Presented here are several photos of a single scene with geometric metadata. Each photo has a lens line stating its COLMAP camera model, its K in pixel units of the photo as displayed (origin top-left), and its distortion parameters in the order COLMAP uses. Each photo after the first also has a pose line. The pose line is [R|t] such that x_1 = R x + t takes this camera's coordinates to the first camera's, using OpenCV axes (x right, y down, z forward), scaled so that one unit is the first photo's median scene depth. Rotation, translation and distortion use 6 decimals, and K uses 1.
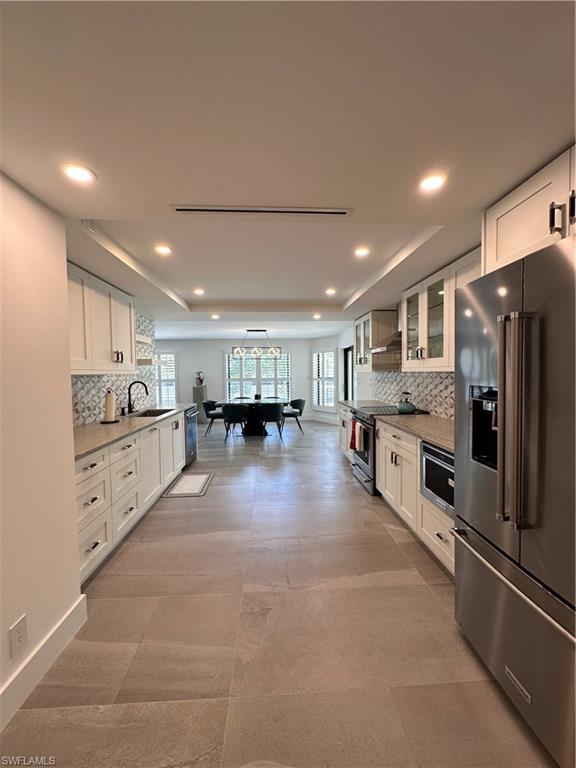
lens RADIAL K [[305.5, 0, 288.0], [0, 305.5, 384.0], [0, 0, 1]] dist [0.000442, 0.000083]
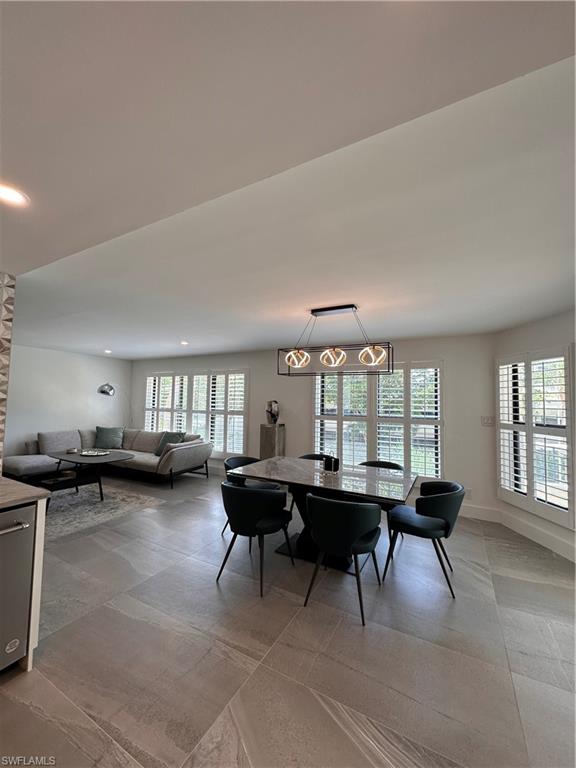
lens RADIAL K [[305.5, 0, 288.0], [0, 305.5, 384.0], [0, 0, 1]] dist [0.000442, 0.000083]
pose [[0.848273, -0.002748, -0.529552, 0.059207], [-0.047895, 0.995490, -0.081886, -0.024287], [0.527389, 0.094825, 0.844316, 0.493176]]
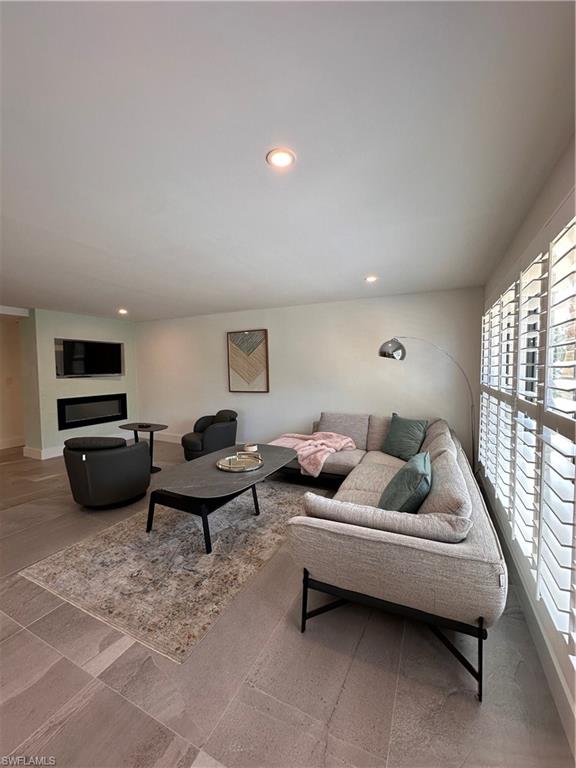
lens RADIAL K [[305.5, 0, 288.0], [0, 305.5, 384.0], [0, 0, 1]] dist [0.000442, 0.000083]
pose [[-0.488918, 0.059212, -0.870318, -0.190949], [-0.018157, 0.996787, 0.078016, -0.031164], [0.872141, 0.053946, -0.486272, 0.847334]]
